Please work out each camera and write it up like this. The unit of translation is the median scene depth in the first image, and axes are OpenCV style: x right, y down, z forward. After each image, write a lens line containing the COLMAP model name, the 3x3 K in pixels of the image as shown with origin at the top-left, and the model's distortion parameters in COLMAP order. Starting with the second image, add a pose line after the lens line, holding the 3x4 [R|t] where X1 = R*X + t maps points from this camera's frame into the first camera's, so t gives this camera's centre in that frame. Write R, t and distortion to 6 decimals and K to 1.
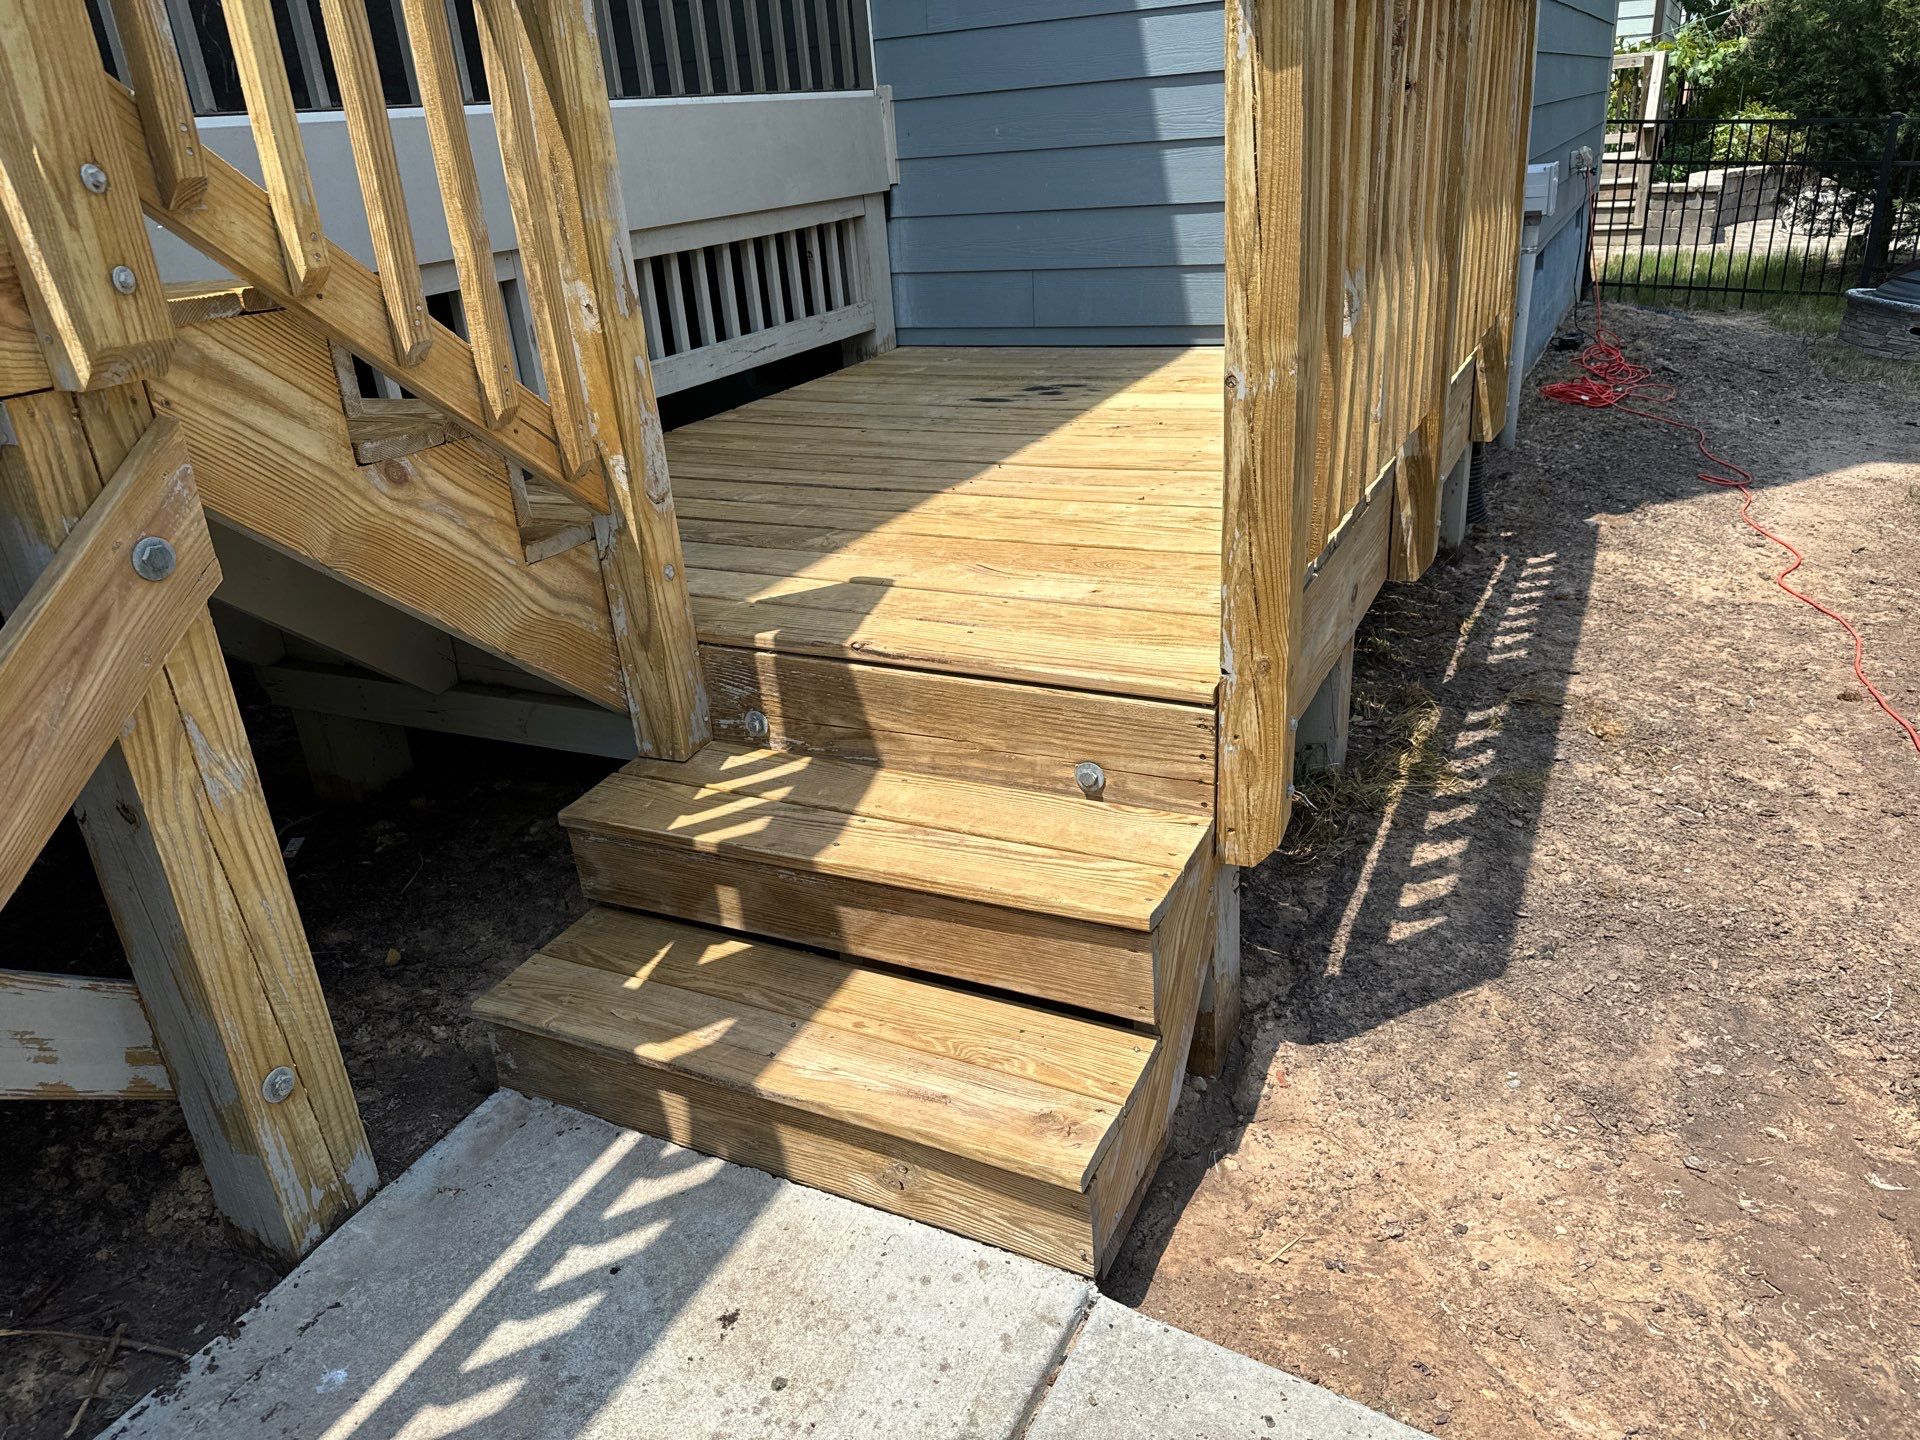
lens RADIAL K [[1382.1, 0, 970.3], [0, 1382.1, 696.0], [0, 0, 1]] dist [0.108559, -0.199256]
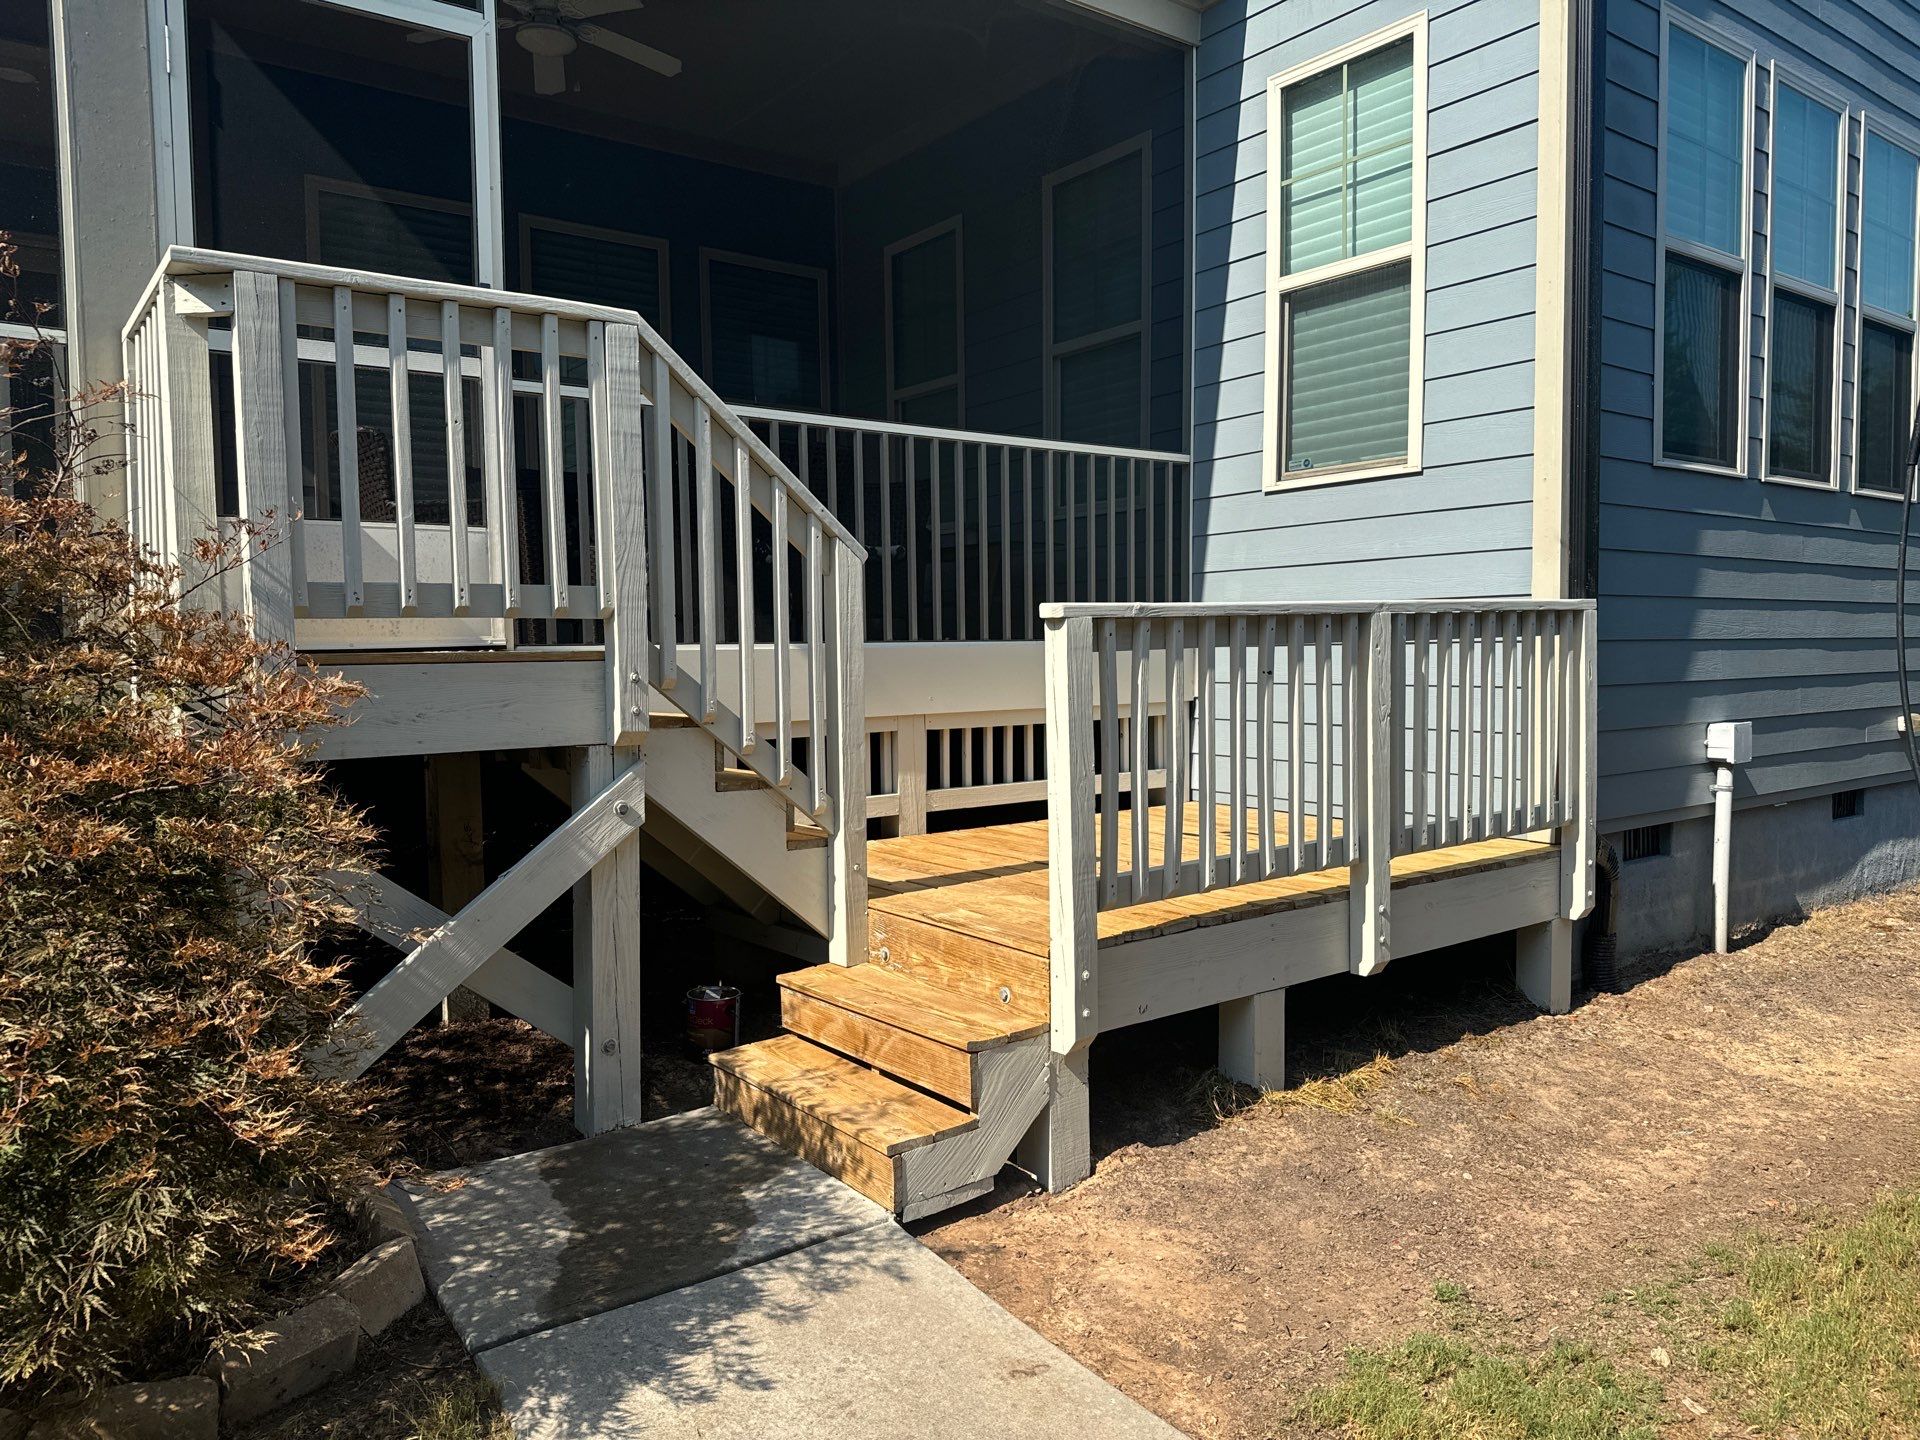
lens RADIAL K [[1382.1, 0, 970.3], [0, 1382.1, 696.0], [0, 0, 1]] dist [0.108559, -0.199256]
pose [[0.891442, 0.077567, -0.446446, 0.913990], [-0.220742, 0.934767, -0.278357, 0.227770], [0.395732, 0.346689, 0.850413, -0.823868]]
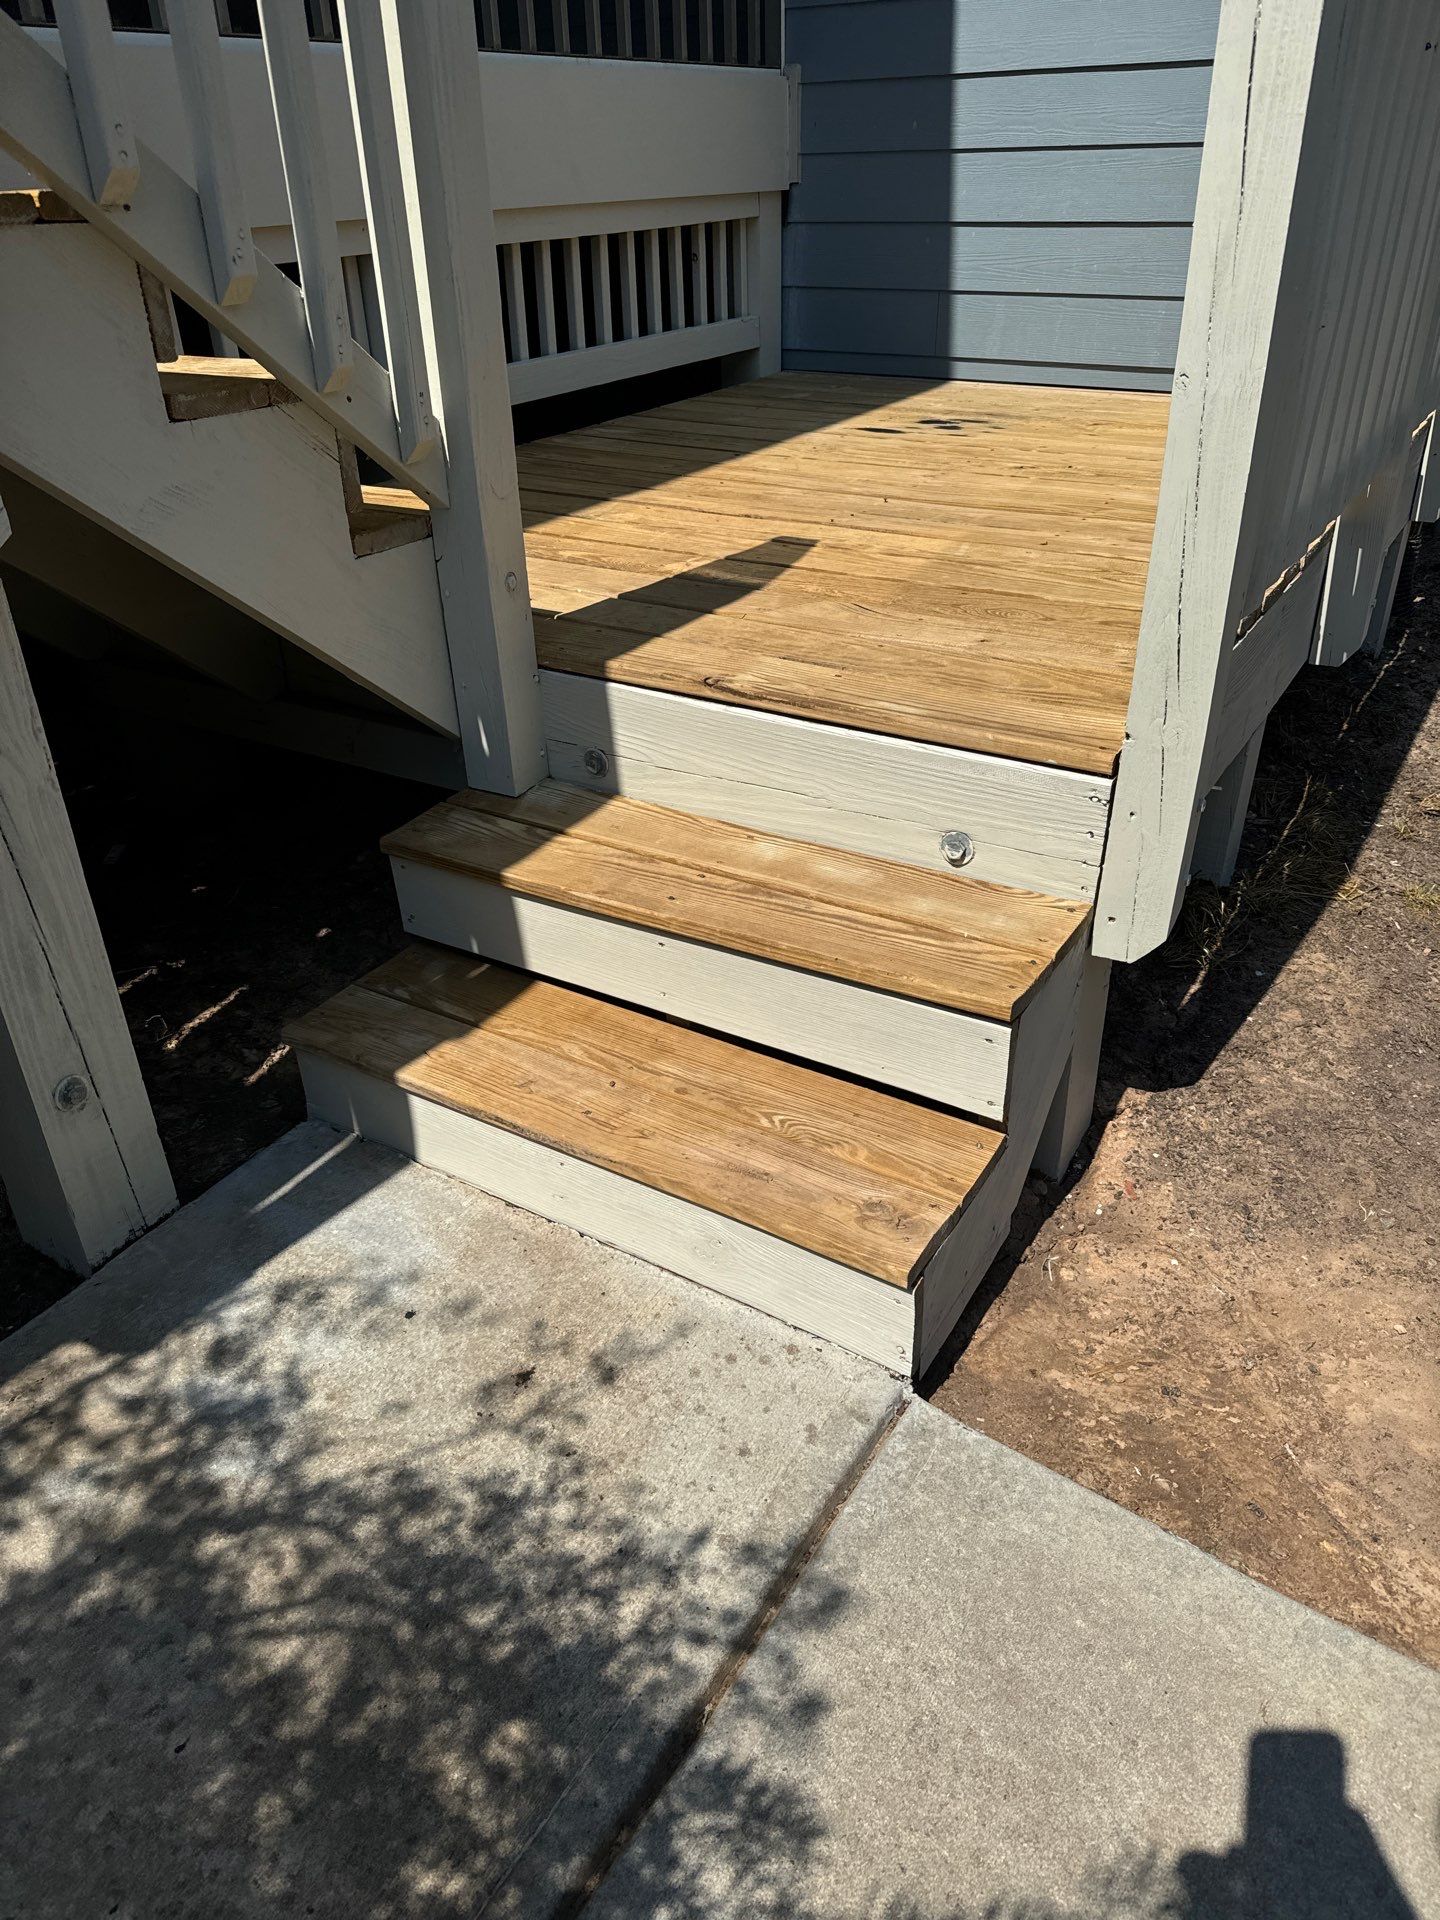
lens RADIAL K [[1392.6, 0, 720.0], [0, 1392.6, 960.0], [0, 0, 1]] dist [0.069779, -0.000087]
pose [[0.994100, 0.089608, -0.061120, -0.004739], [-0.080581, 0.987305, 0.136876, 0.018092], [0.072609, -0.131143, 0.988701, 0.082457]]
